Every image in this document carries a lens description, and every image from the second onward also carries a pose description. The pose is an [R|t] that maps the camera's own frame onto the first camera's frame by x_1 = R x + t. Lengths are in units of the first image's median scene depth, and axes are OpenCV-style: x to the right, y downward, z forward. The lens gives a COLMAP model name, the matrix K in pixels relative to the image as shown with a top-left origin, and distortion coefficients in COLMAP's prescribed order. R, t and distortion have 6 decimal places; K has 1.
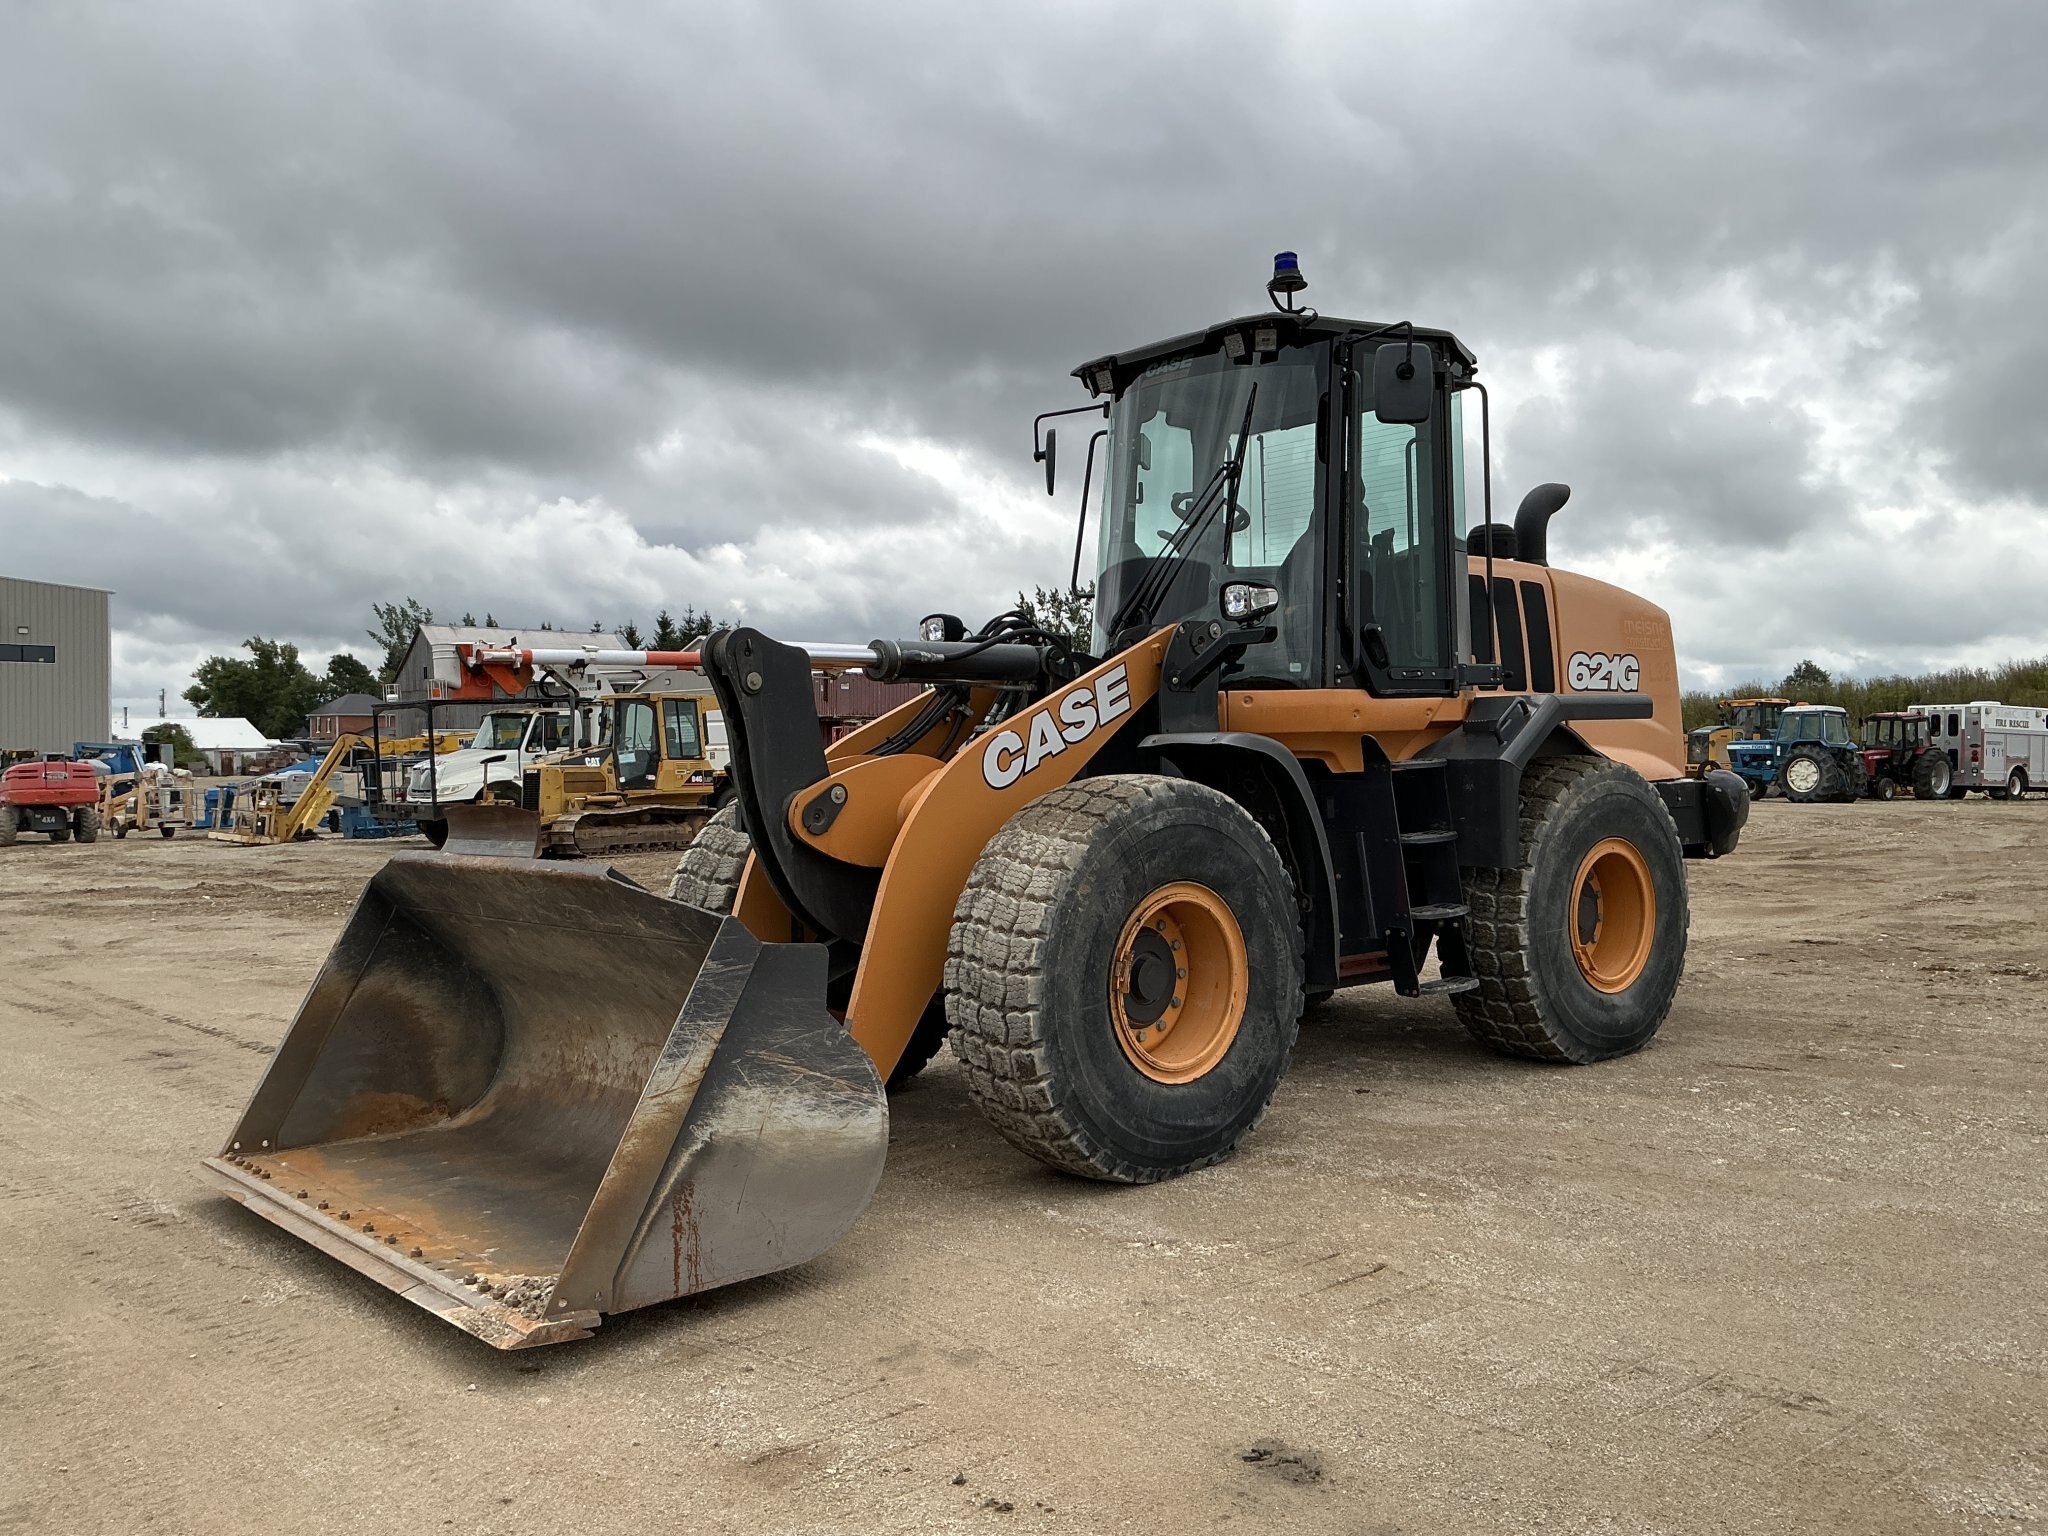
lens RADIAL K [[1670.3, 0, 1023.0], [0, 1670.3, 781.6], [0, 0, 1]] dist [0.124789, -0.261155]
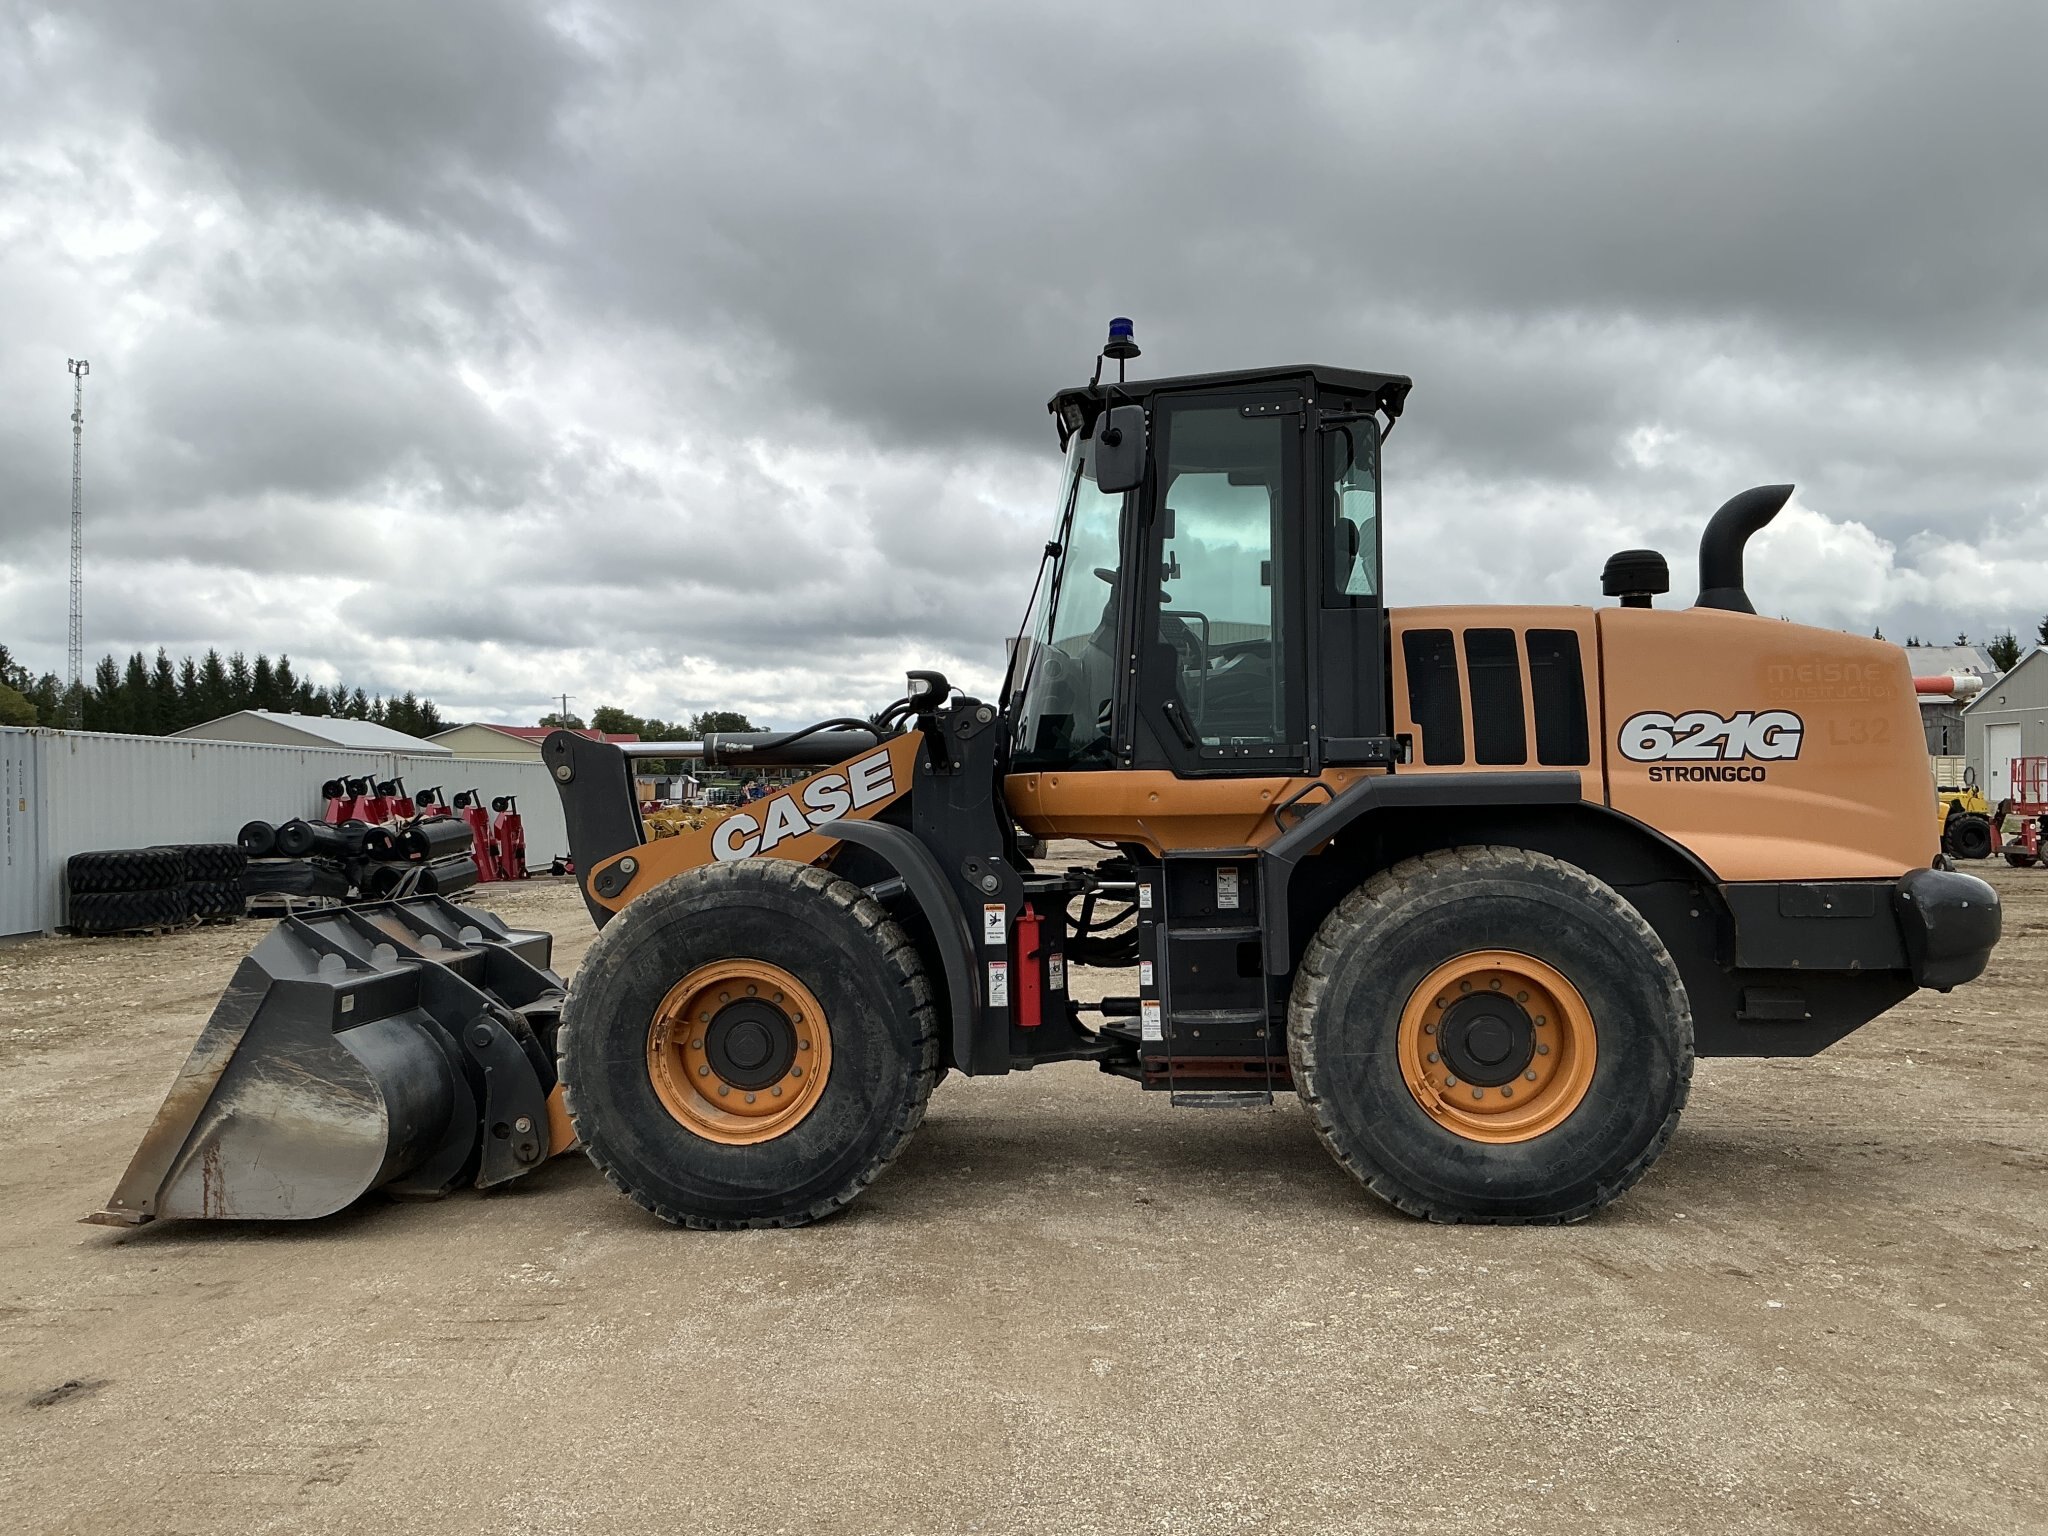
lens RADIAL K [[1670.3, 0, 1023.0], [0, 1670.3, 781.6], [0, 0, 1]] dist [0.124789, -0.261155]
pose [[0.712380, 0.004974, -0.701776, 0.965776], [-0.015176, 0.999850, -0.008318, -0.047936], [0.701630, 0.016576, 0.712349, 0.339728]]
